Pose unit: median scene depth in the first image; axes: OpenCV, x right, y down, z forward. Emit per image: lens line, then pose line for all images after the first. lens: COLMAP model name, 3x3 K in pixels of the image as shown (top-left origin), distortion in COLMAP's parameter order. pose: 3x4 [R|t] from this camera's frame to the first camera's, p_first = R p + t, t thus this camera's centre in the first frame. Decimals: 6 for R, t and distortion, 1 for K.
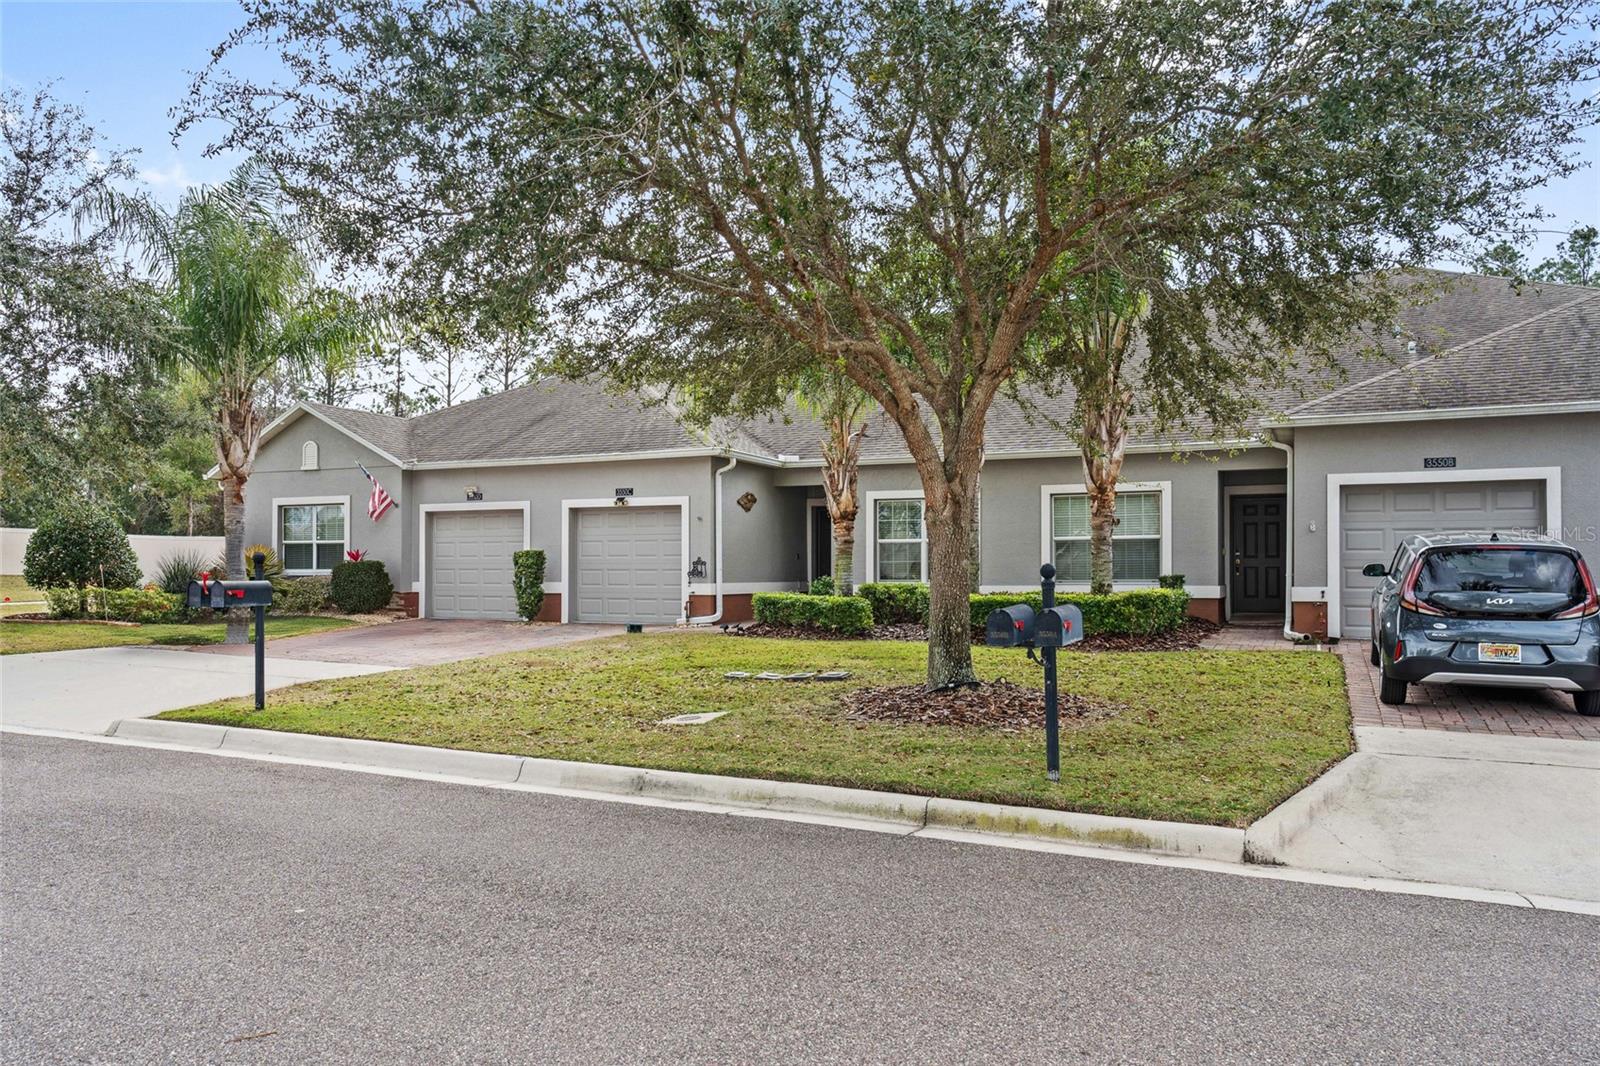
lens RADIAL K [[1212.2, 0, 703.0], [0, 1212.2, 535.8], [0, 0, 1]] dist [-0.010177, -0.004728]
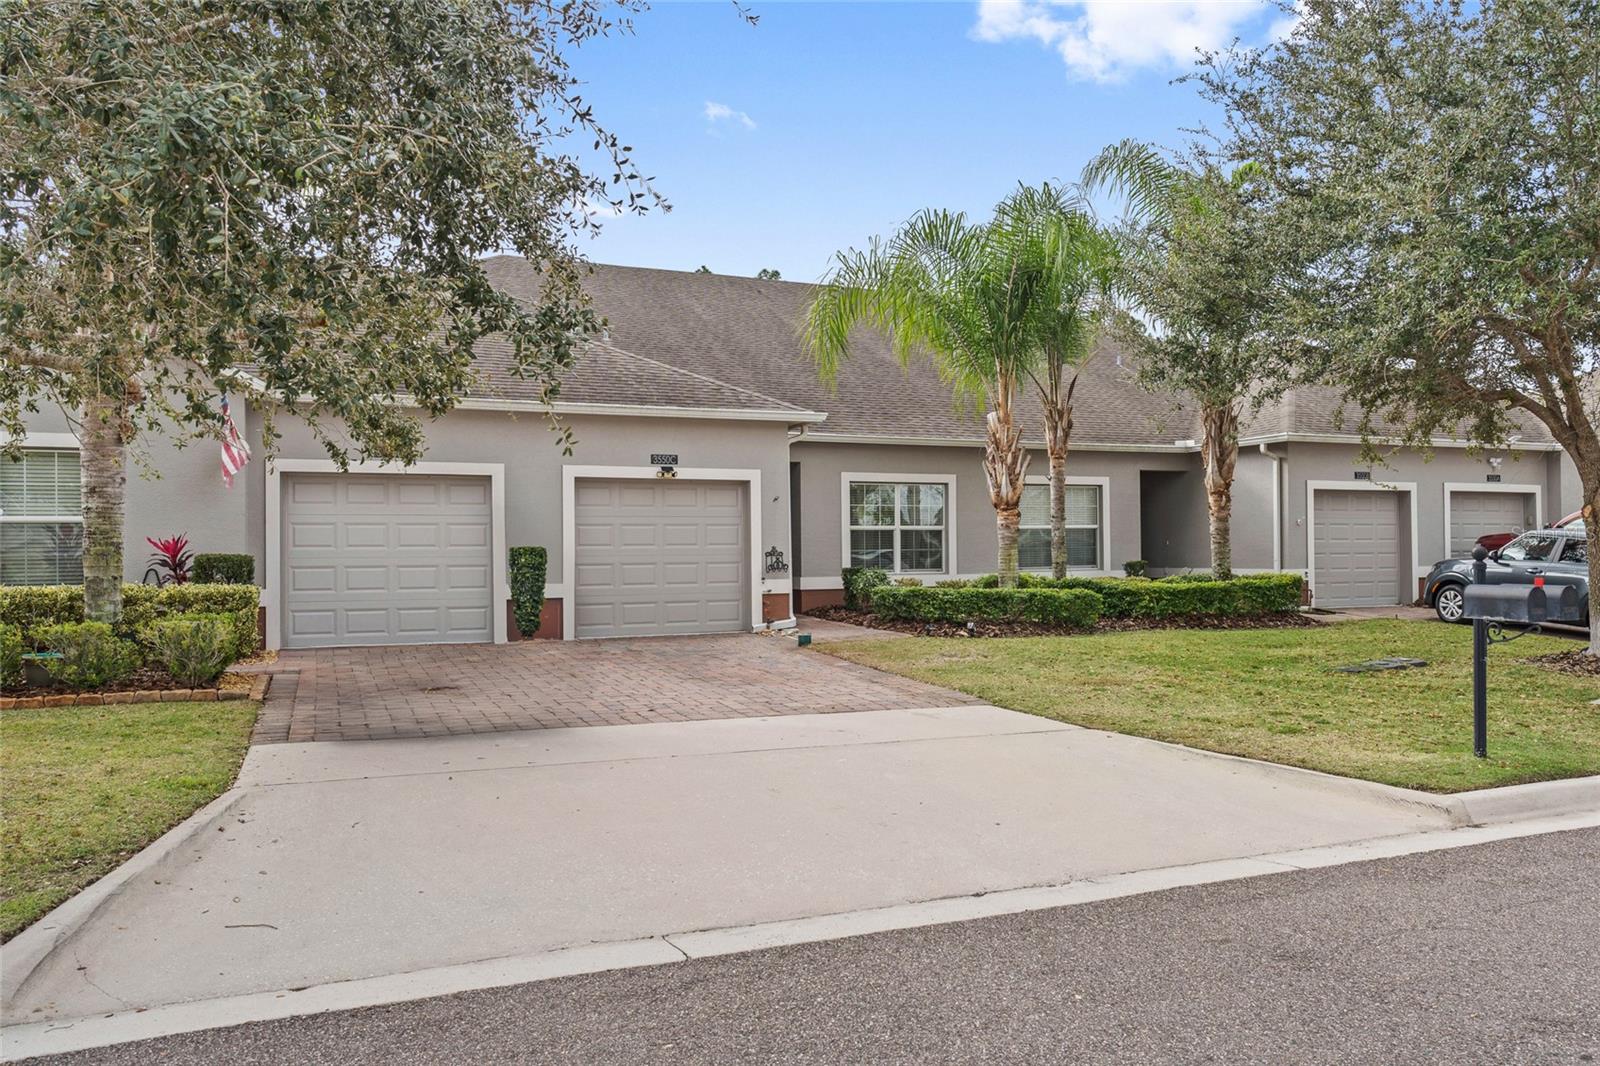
lens RADIAL K [[1288.6, 0, 919.0], [0, 1288.6, 537.4], [0, 0, 1]] dist [0.001438, -0.000160]
pose [[0.571025, 0.004339, 0.820921, -0.630992], [-0.011962, 0.999924, 0.003035, 0.007681], [-0.820845, -0.011553, 0.571034, 0.419164]]
